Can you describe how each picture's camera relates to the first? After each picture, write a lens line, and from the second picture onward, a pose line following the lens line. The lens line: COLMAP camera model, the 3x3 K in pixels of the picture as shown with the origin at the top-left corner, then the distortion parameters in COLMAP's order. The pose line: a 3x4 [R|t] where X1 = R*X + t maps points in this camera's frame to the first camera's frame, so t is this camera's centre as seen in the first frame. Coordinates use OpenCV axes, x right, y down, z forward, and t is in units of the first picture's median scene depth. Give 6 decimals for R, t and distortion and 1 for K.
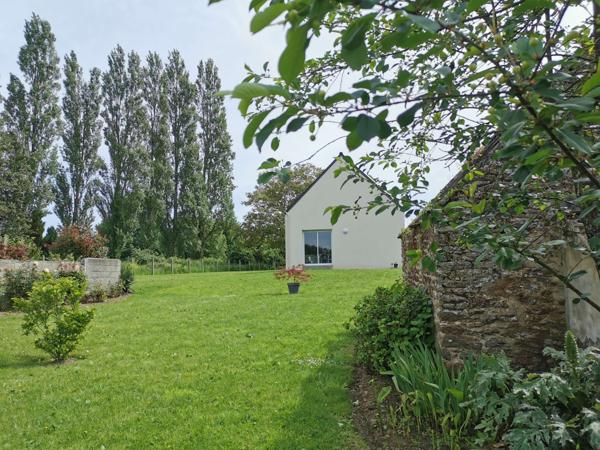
lens RADIAL K [[459.4, 0, 300.0], [0, 459.4, 225.0], [0, 0, 1]] dist [-0.001445, 0.000120]
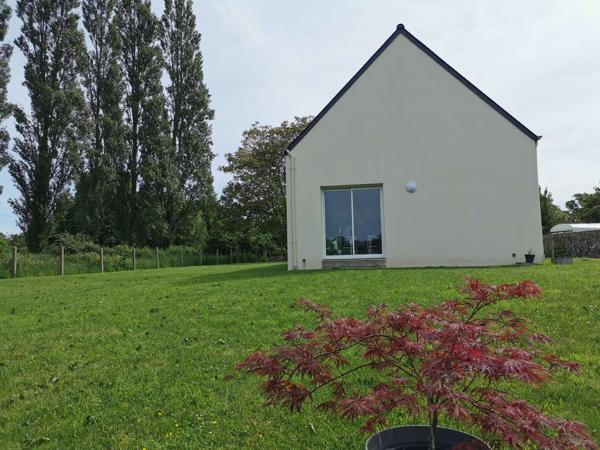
lens RADIAL K [[459.4, 0, 300.0], [0, 459.4, 225.0], [0, 0, 1]] dist [-0.001445, 0.000120]
pose [[0.999826, -0.005135, 0.017961, -0.012244], [0.004685, 0.999677, 0.024986, 0.018432], [-0.018083, -0.024898, 0.999526, 0.237951]]
